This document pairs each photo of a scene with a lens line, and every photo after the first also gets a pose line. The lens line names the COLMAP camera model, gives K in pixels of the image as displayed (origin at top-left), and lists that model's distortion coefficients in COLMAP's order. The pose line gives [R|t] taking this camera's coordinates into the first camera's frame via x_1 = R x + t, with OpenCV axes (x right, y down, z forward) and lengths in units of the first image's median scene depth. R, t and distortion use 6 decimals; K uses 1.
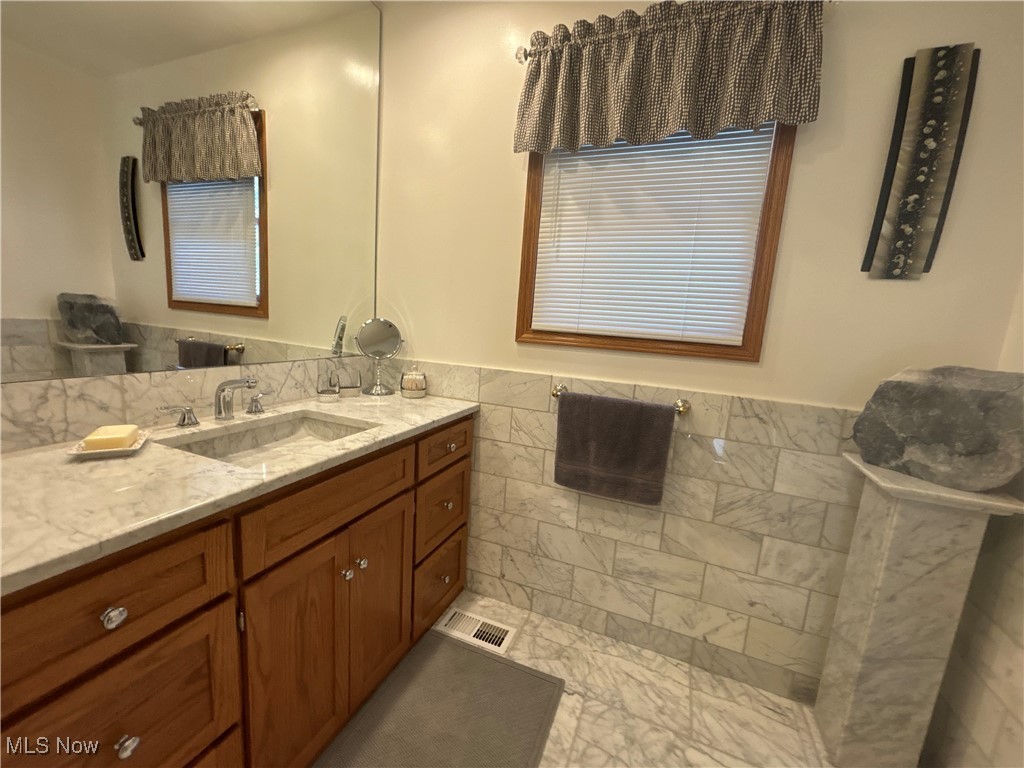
lens RADIAL K [[413.4, 0, 509.3], [0, 413.4, 384.0], [0, 0, 1]] dist [0.000496, 0.000706]
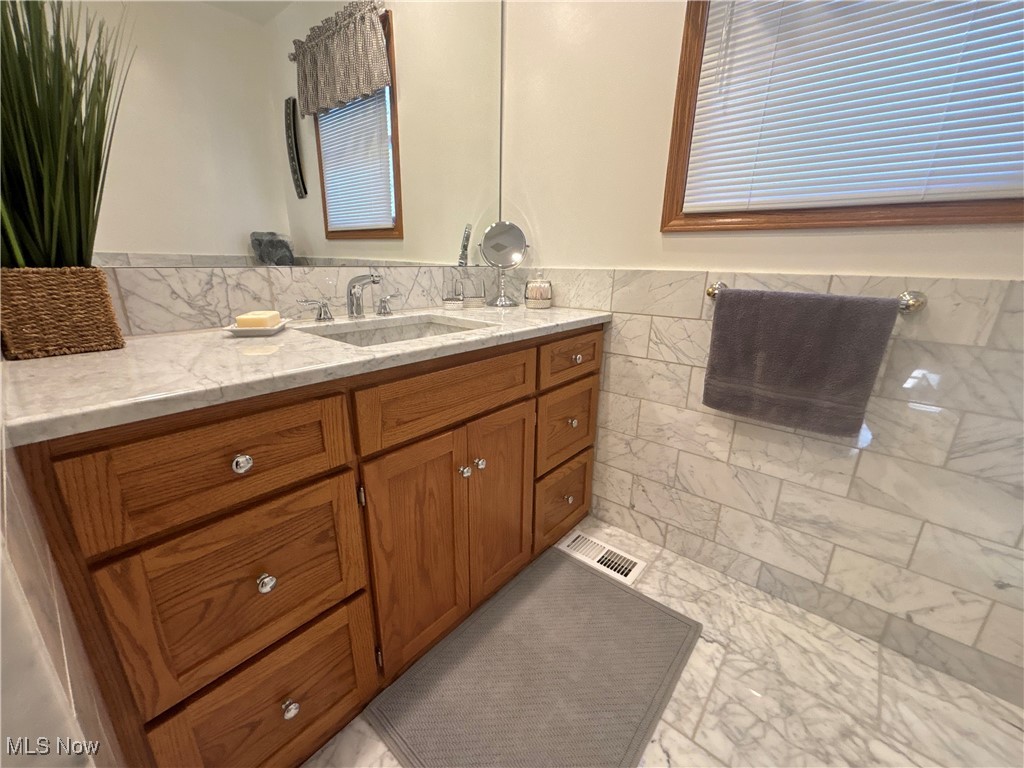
lens RADIAL K [[413.4, 0, 508.3], [0, 413.4, 383.2], [0, 0, 1]] dist [0.000496, 0.000706]
pose [[0.949089, 0.040469, -0.312398, -0.001507], [-0.001163, 0.992157, 0.124996, 0.101500], [0.315006, -0.118269, 0.941692, 0.111820]]
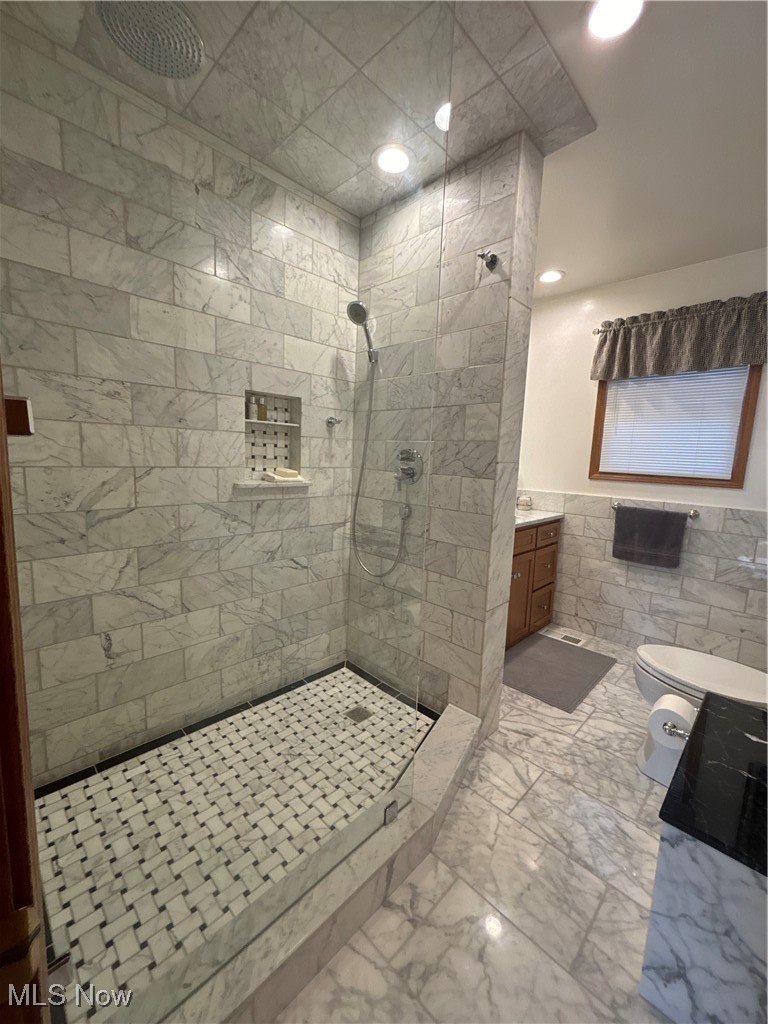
lens RADIAL K [[413.4, 0, 387.3], [0, 413.4, 508.0], [0, 0, 1]] dist [0.000496, 0.000706]
pose [[0.931287, 0.017177, -0.363882, -0.159552], [-0.032248, 0.998853, -0.035383, 0.130809], [0.362857, 0.044686, 0.930773, -1.111963]]
